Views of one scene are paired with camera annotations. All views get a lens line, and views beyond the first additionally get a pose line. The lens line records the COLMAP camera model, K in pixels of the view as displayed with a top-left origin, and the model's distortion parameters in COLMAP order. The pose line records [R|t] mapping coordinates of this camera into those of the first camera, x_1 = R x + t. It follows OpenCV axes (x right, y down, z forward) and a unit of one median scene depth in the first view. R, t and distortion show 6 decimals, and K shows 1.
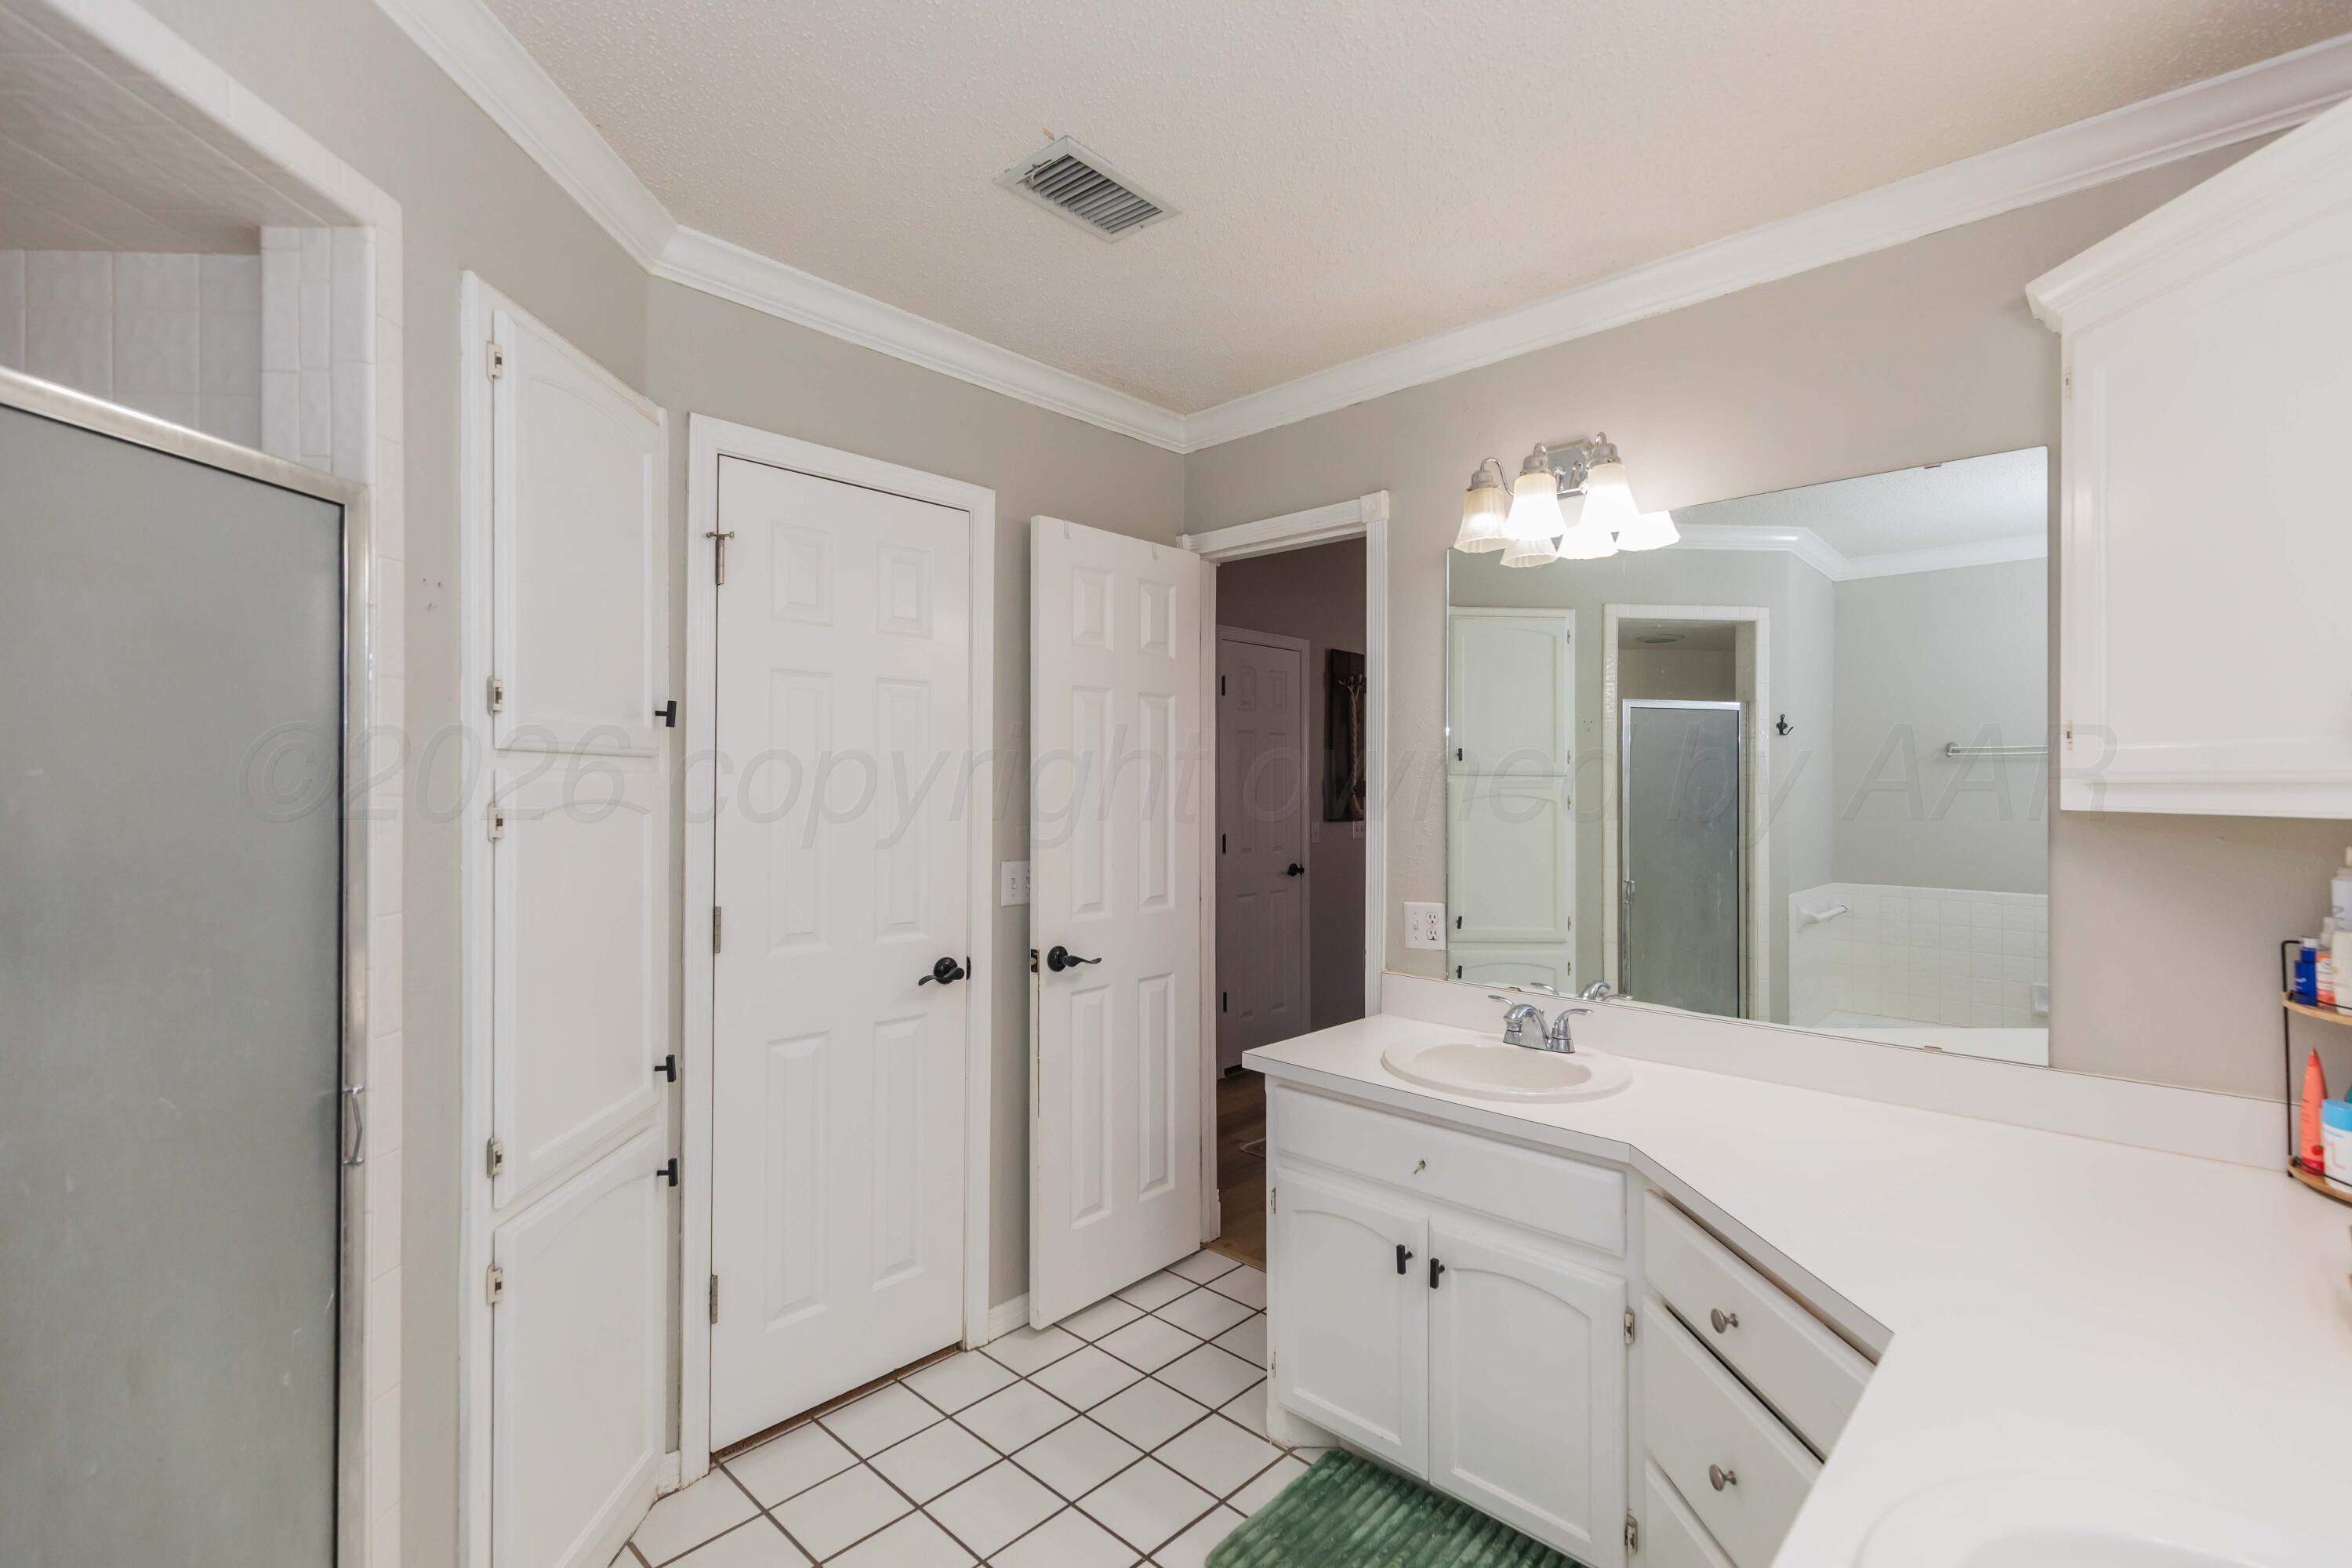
lens RADIAL K [[1066.9, 0, 1183.6], [0, 1066.9, 784.5], [0, 0, 1]] dist [0.005639, -0.001183]
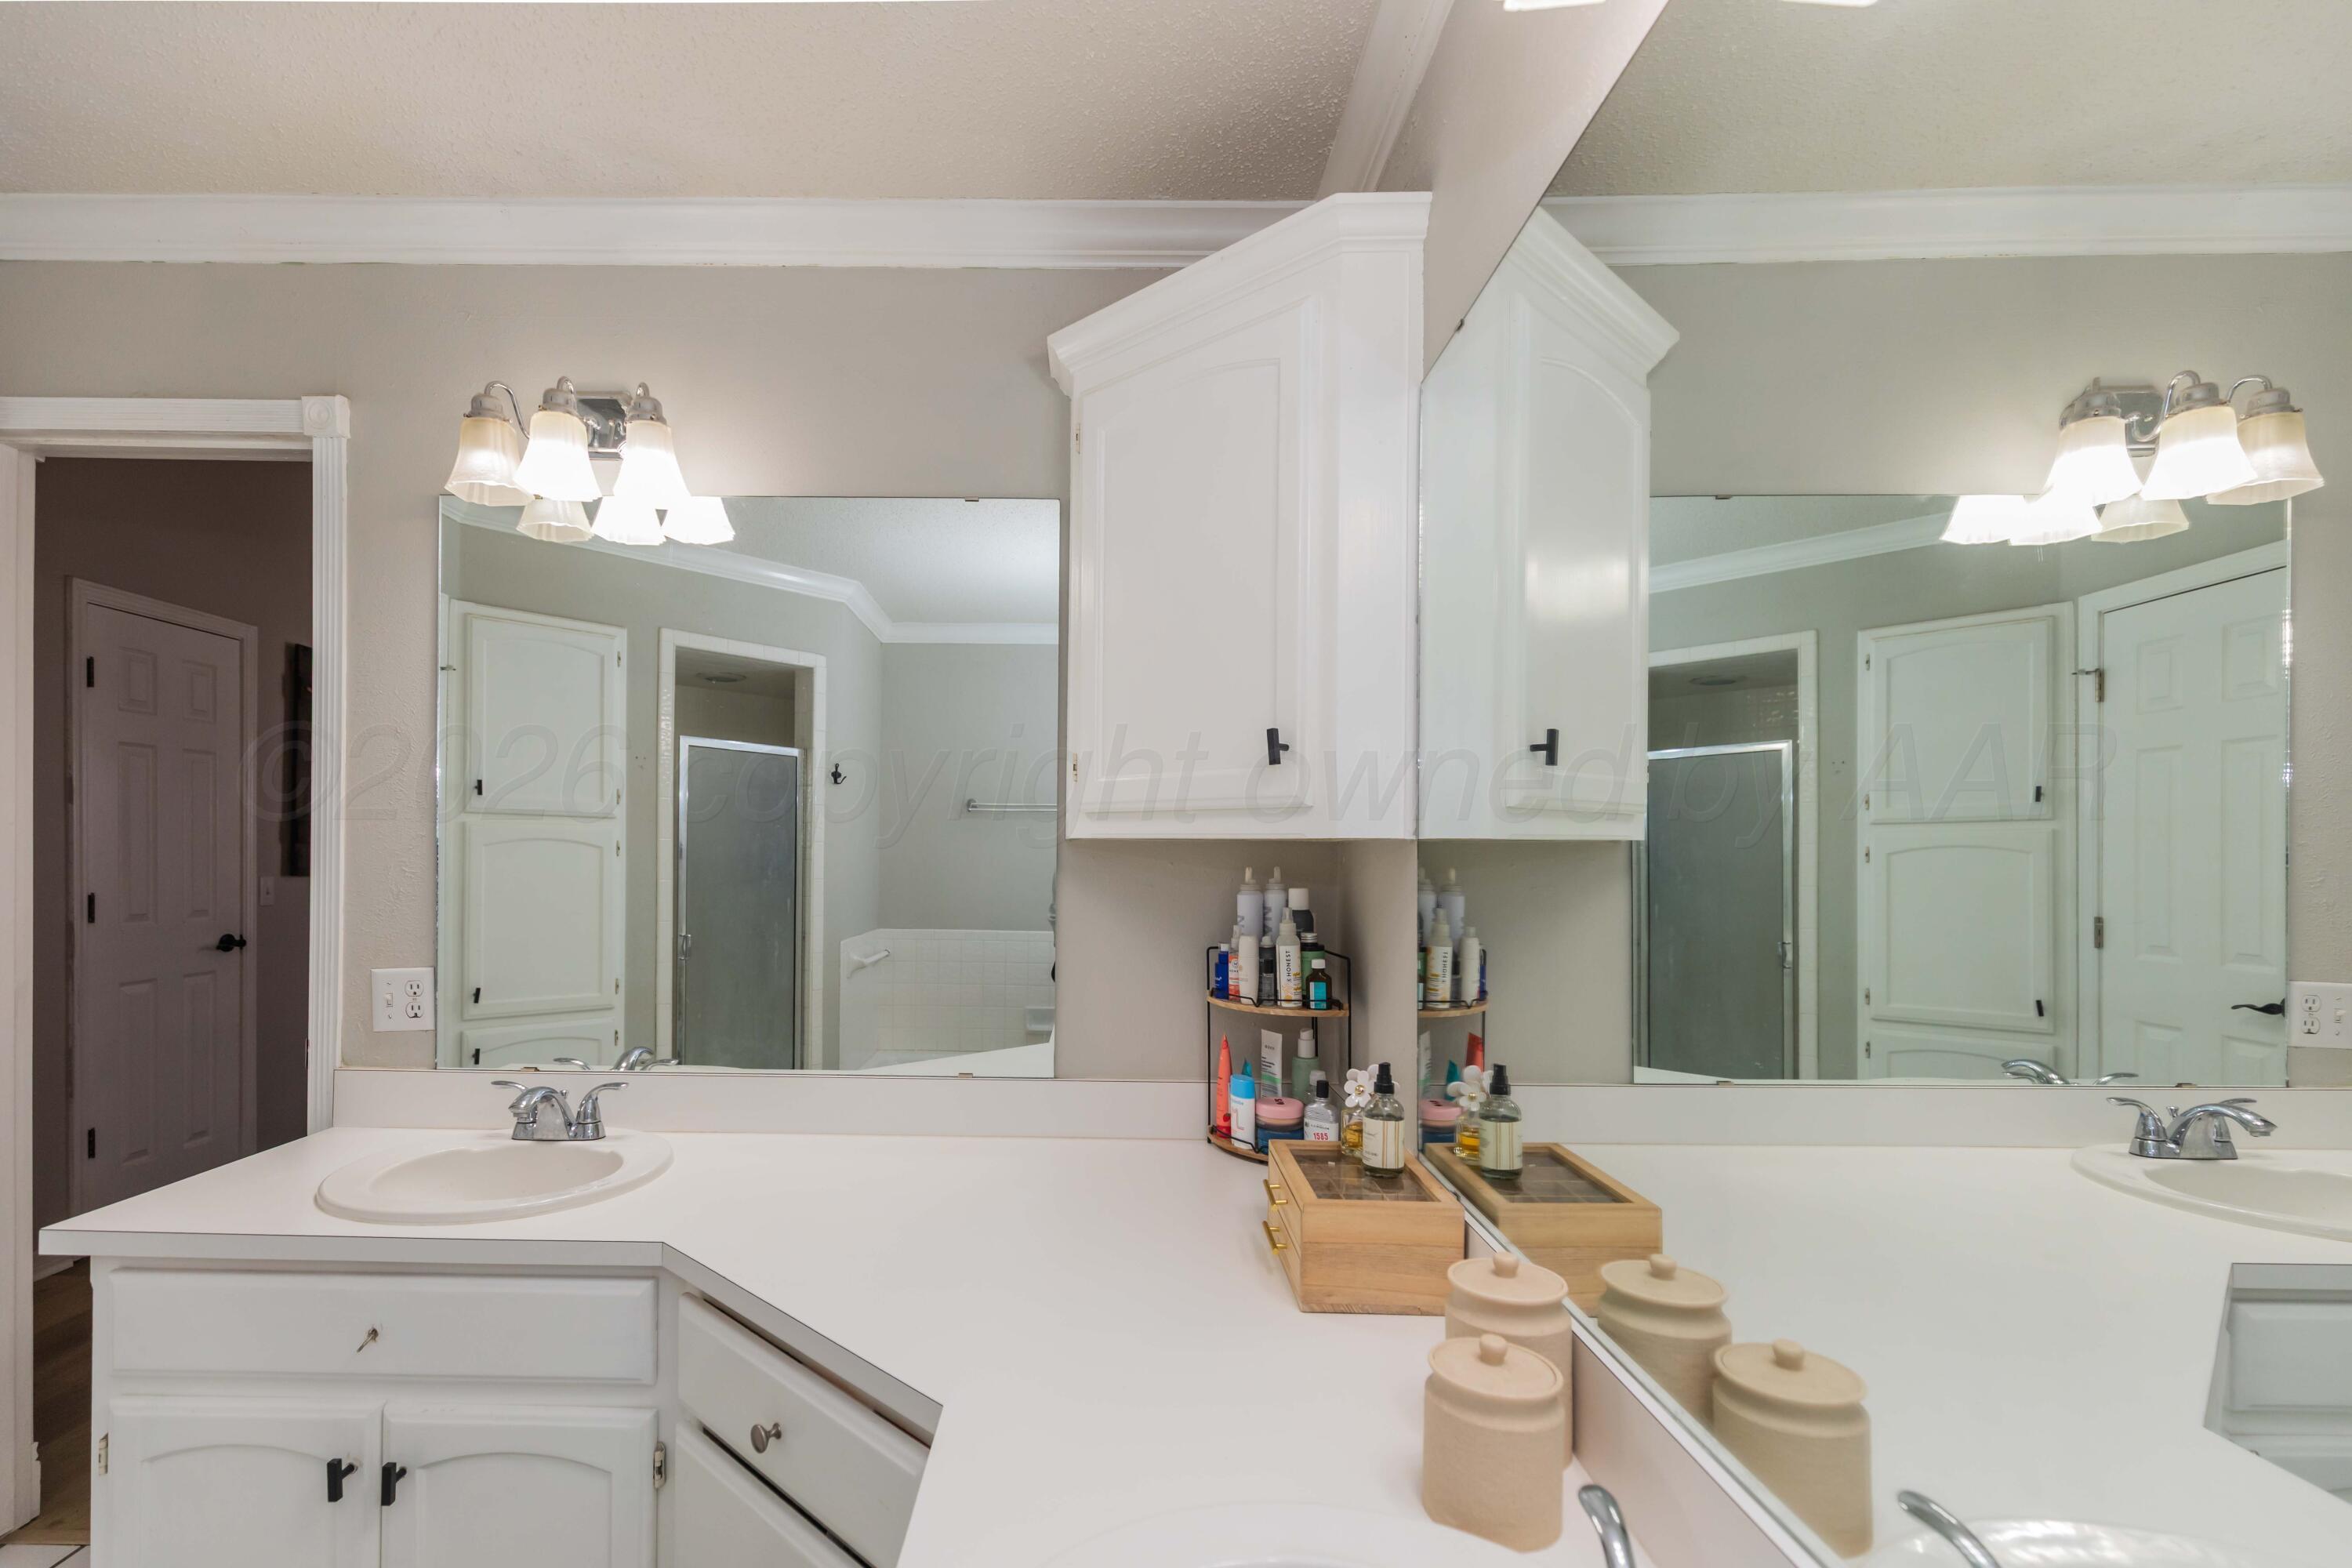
lens RADIAL K [[1073.1, 0, 1094.7], [0, 1073.1, 860.9], [0, 0, 1]] dist [-0.000030, 0.002233]
pose [[0.733714, 0.004840, 0.679442, 0.081118], [-0.010472, 0.999936, 0.004185, 0.031599], [-0.679378, -0.010186, 0.733718, 0.143116]]
